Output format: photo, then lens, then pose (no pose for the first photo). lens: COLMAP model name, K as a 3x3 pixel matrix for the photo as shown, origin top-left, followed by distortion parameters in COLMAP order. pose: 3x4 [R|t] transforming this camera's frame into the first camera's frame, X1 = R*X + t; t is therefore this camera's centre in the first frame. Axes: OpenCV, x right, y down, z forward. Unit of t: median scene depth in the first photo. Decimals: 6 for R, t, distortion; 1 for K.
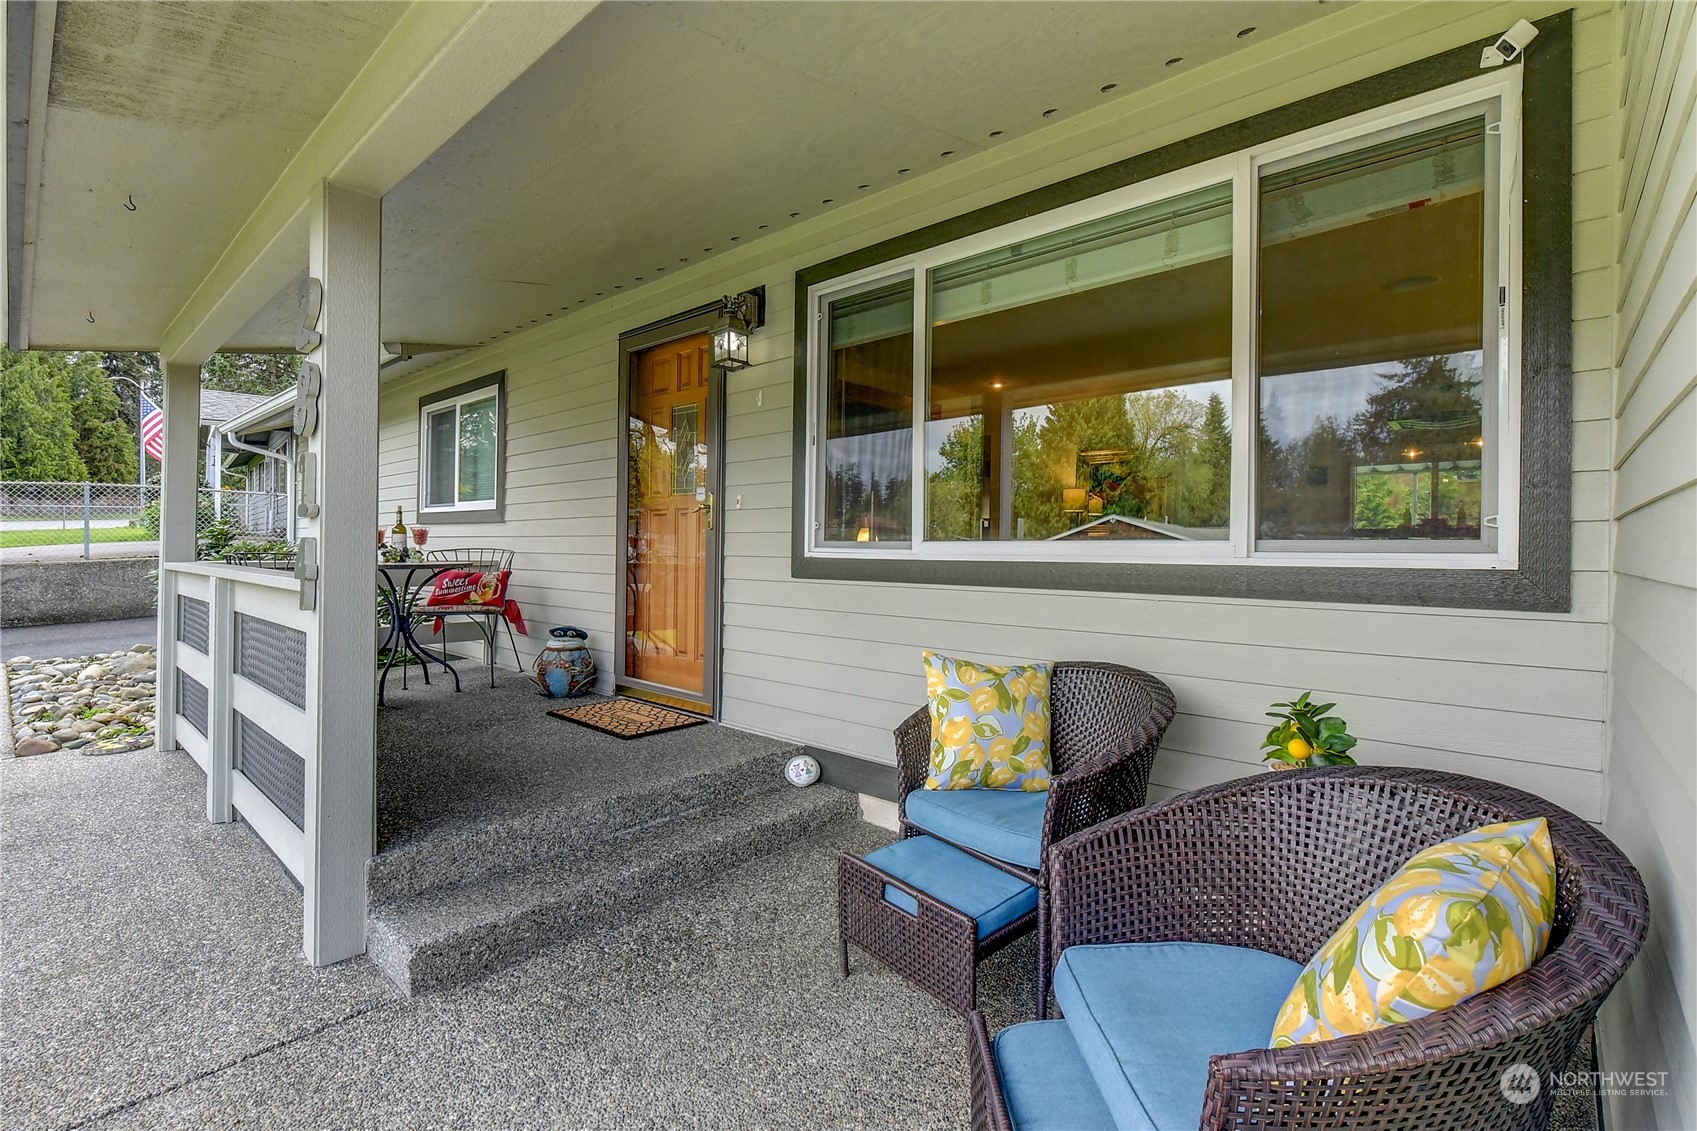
lens RADIAL K [[761.1, 0, 860.4], [0, 761.1, 549.8], [0, 0, 1]] dist [0.004750, 0.000174]
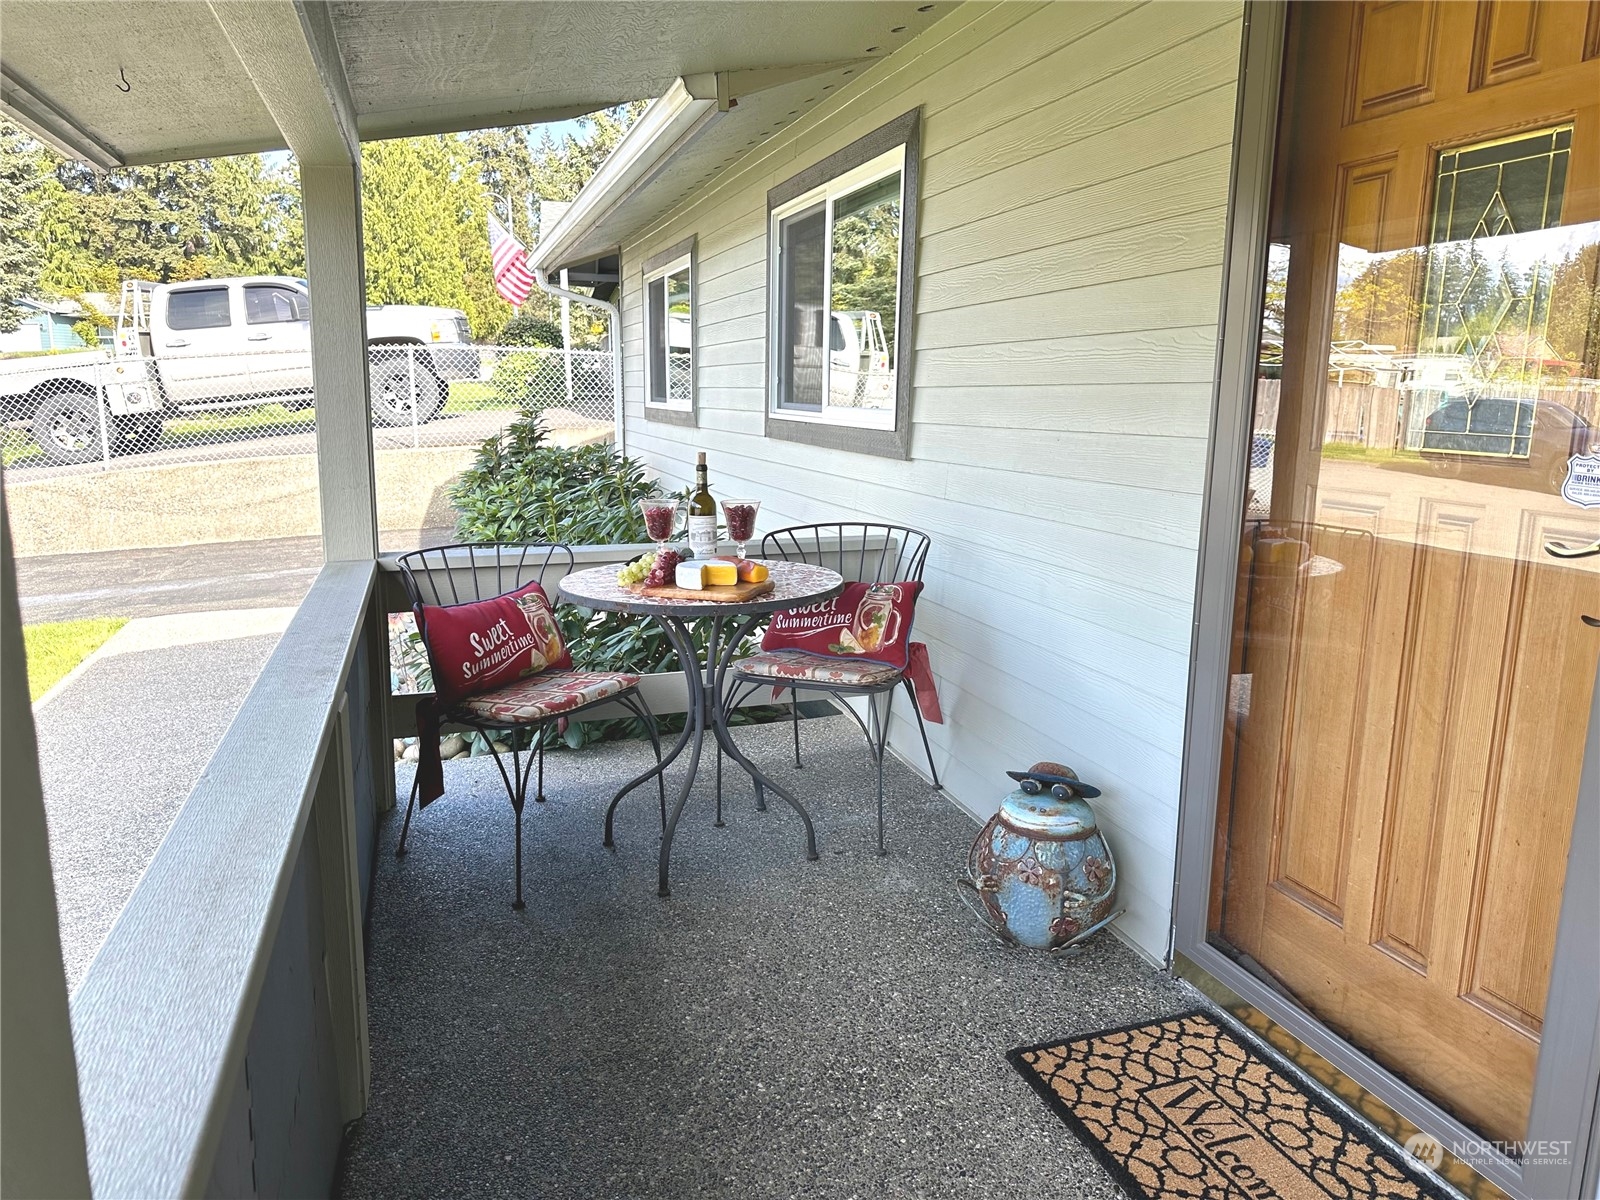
lens RADIAL K [[1133.2, 0, 802.9], [0, 1133.2, 604.4], [0, 0, 1]] dist [0.055831, -0.001964]
pose [[0.865281, 0.092539, -0.492672, -0.206281], [-0.004212, 0.984121, 0.177451, -0.085657], [0.501269, -0.151470, 0.851931, 0.429573]]
